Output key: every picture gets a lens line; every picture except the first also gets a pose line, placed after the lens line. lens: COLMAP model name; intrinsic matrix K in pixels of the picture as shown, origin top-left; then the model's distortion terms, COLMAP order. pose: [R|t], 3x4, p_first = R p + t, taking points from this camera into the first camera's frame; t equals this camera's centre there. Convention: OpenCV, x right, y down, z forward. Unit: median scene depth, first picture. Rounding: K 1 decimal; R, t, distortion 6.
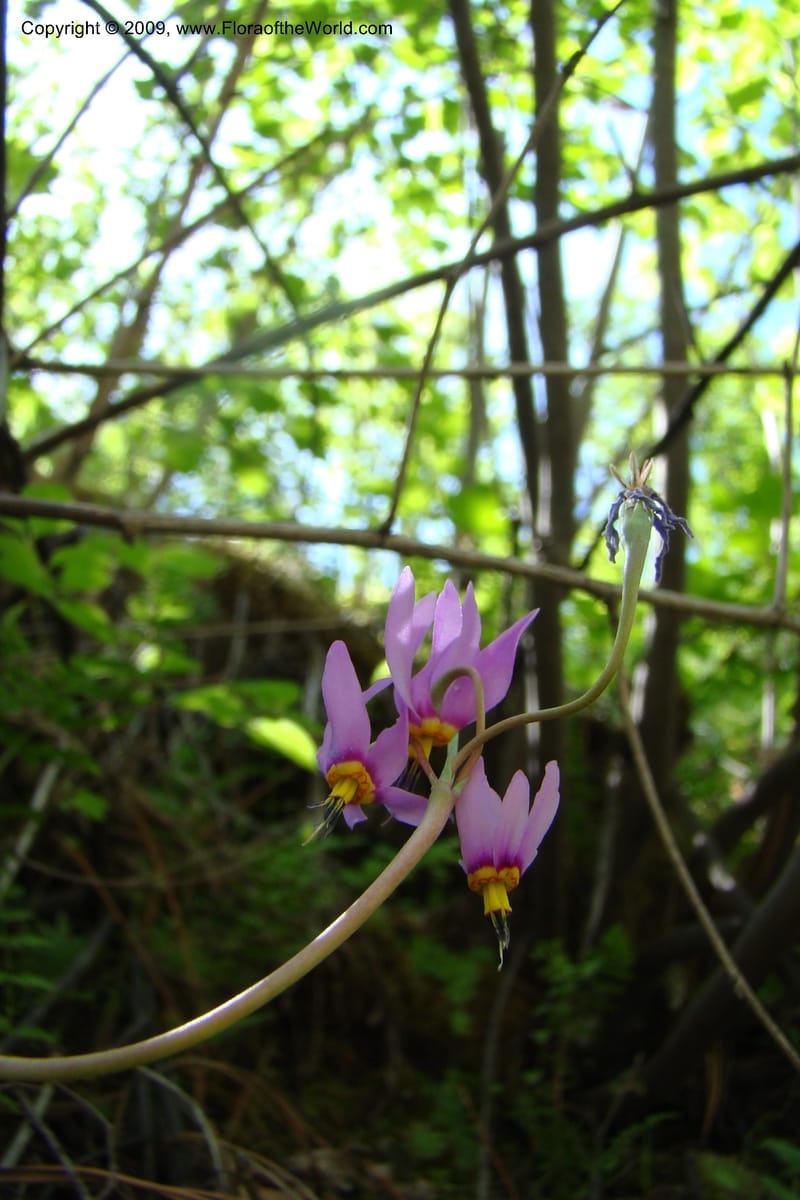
lens RADIAL K [[1210.3, 0, 419.2], [0, 1210.3, 643.4], [0, 0, 1]] dist [-0.111451, -0.000292]
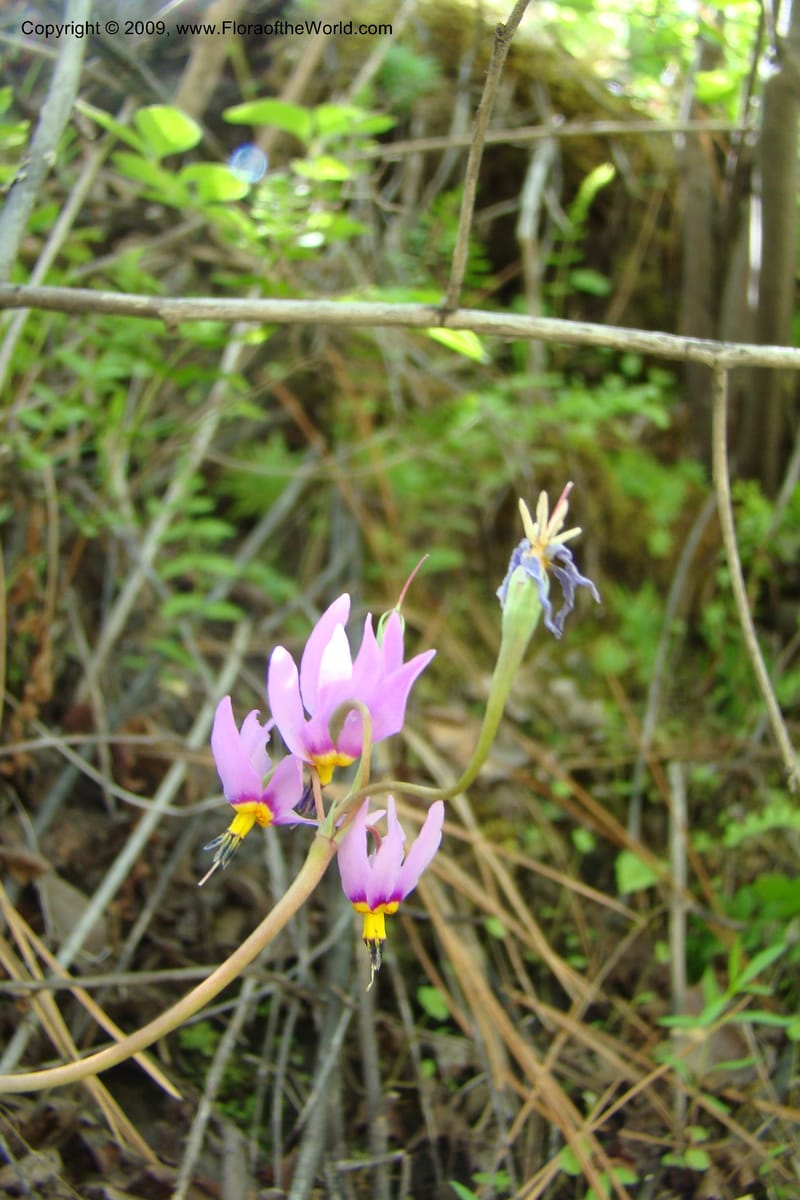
lens RADIAL K [[1210.3, 0, 419.2], [0, 1210.3, 643.4], [0, 0, 1]] dist [-0.111451, -0.000292]
pose [[0.974077, 0.076795, -0.212783, 0.068717], [0.033913, 0.880412, 0.472995, -0.116949], [0.223660, -0.467950, 0.854985, 0.035132]]
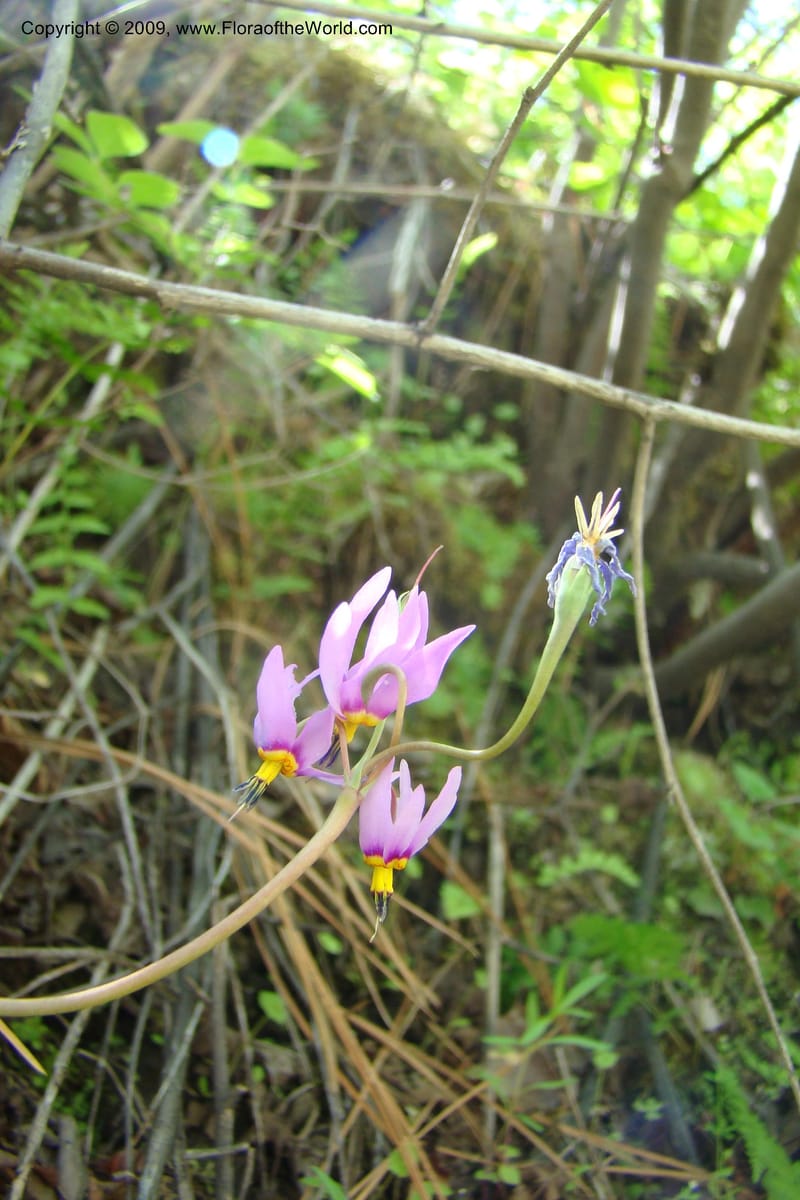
lens RADIAL K [[1200.7, 0, 399.7], [0, 1200.7, 650.7], [0, 0, 1]] dist [-0.130685, -0.006504]
pose [[0.982712, 0.177351, -0.053141, 0.022035], [-0.137159, 0.890188, 0.434458, -0.108315], [0.124357, -0.419658, 0.899123, 0.004060]]
